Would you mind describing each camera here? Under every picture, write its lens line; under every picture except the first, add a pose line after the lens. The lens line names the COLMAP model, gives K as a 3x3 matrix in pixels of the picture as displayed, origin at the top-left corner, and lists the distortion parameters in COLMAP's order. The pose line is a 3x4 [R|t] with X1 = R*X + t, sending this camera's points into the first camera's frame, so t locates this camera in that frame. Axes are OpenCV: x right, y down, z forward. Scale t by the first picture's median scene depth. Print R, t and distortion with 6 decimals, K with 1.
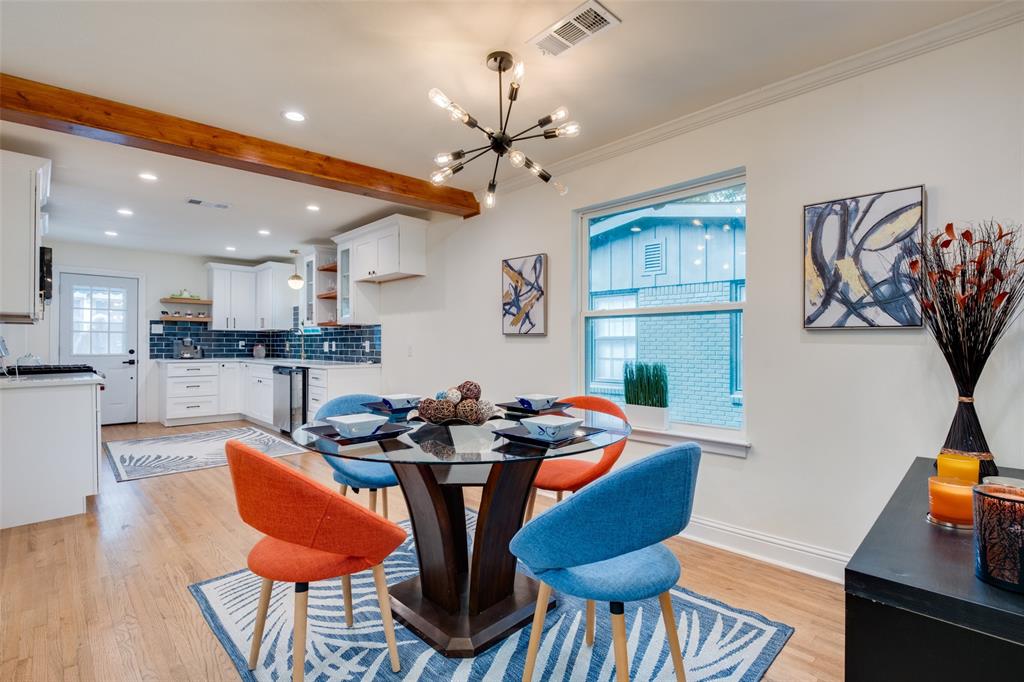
lens RADIAL K [[469.0, 0, 509.8], [0, 469.0, 342.2], [0, 0, 1]] dist [-0.010310, 0.000081]
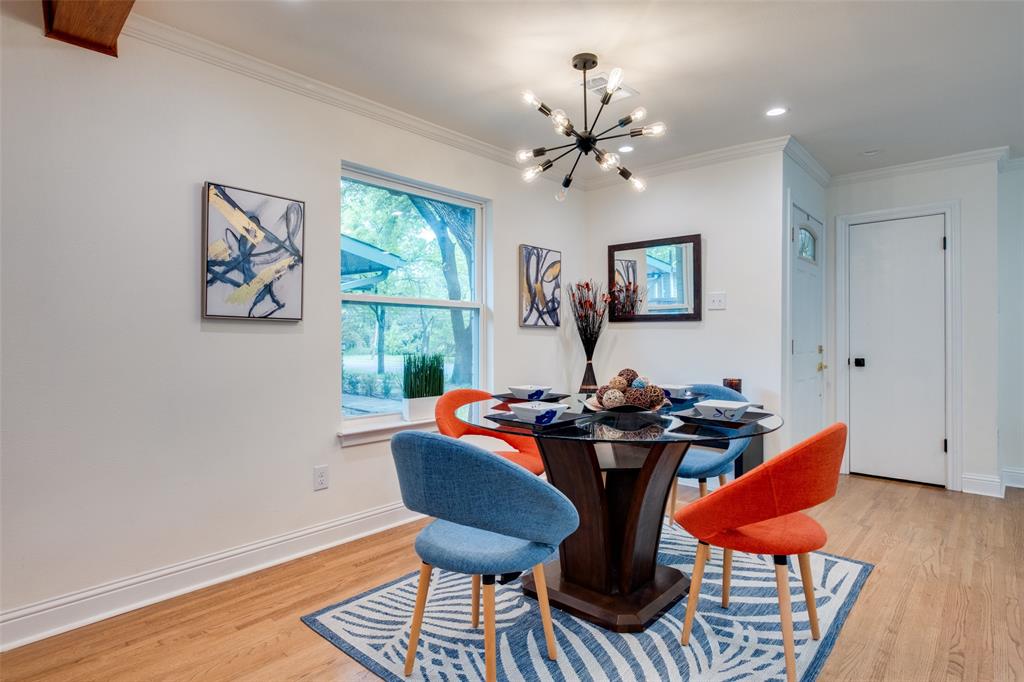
lens RADIAL K [[545.2, 0, 506.4], [0, 545.2, 335.4], [0, 0, 1]] dist [0.007859, 0.000595]
pose [[-0.052510, 0.003857, 0.998613, -0.498669], [-0.005295, 0.999977, -0.004140, 0.004581], [-0.998606, -0.005505, -0.052488, 0.504702]]
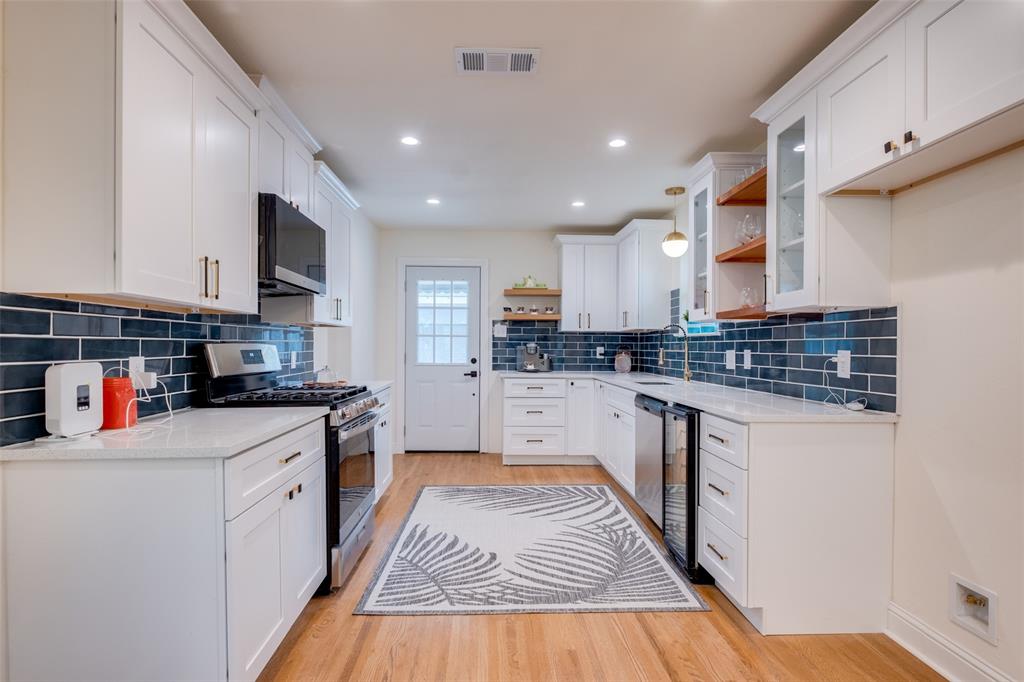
lens RADIAL K [[518.0, 0, 511.2], [0, 518.0, 348.9], [0, 0, 1]] dist [0.004576, -0.000469]
pose [[0.740437, 0.005516, -0.672103, -0.232671], [-0.000344, 0.999969, 0.007828, -0.008103], [0.672126, -0.005565, 0.740416, 0.515534]]
